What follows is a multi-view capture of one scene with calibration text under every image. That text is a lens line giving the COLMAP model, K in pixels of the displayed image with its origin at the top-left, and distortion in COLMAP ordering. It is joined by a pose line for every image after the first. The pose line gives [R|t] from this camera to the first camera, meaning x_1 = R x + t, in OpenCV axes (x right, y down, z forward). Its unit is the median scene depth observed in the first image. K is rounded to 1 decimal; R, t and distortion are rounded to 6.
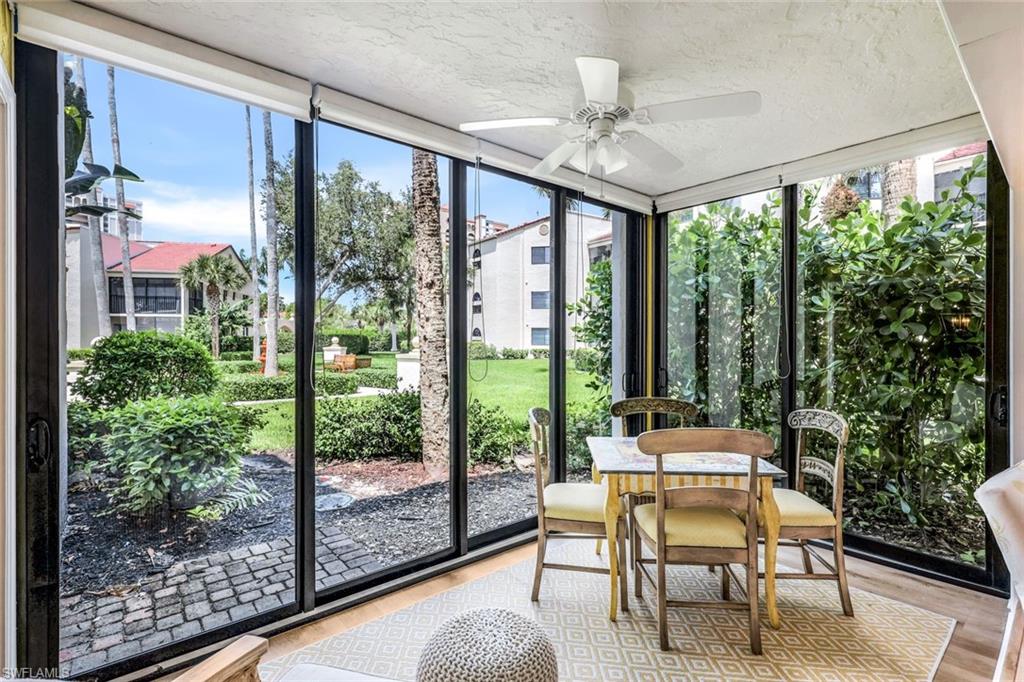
lens RADIAL K [[476.0, 0, 512.0], [0, 476.0, 341.0], [0, 0, 1]] dist [0.000554, 0.000102]
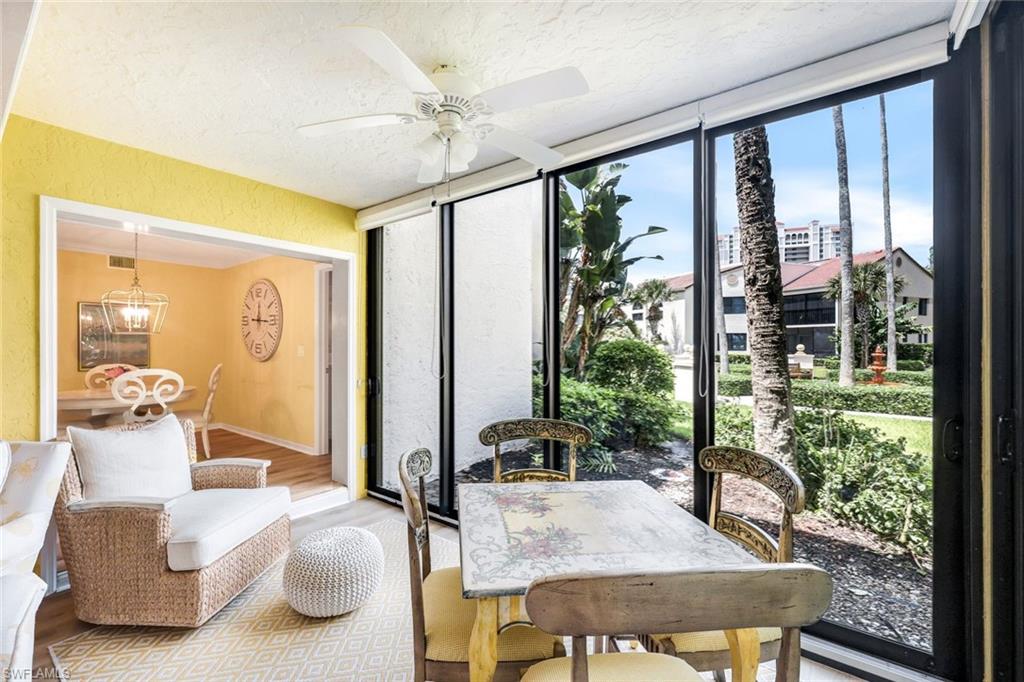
lens RADIAL K [[426.7, 0, 511.0], [0, 426.7, 344.1], [0, 0, 1]] dist [0.000317, 0.000039]
pose [[0.209235, -0.002862, -0.977861, 0.348488], [-0.008080, 0.999957, -0.004655, 0.000354], [0.977832, 0.008876, 0.209203, 0.313311]]
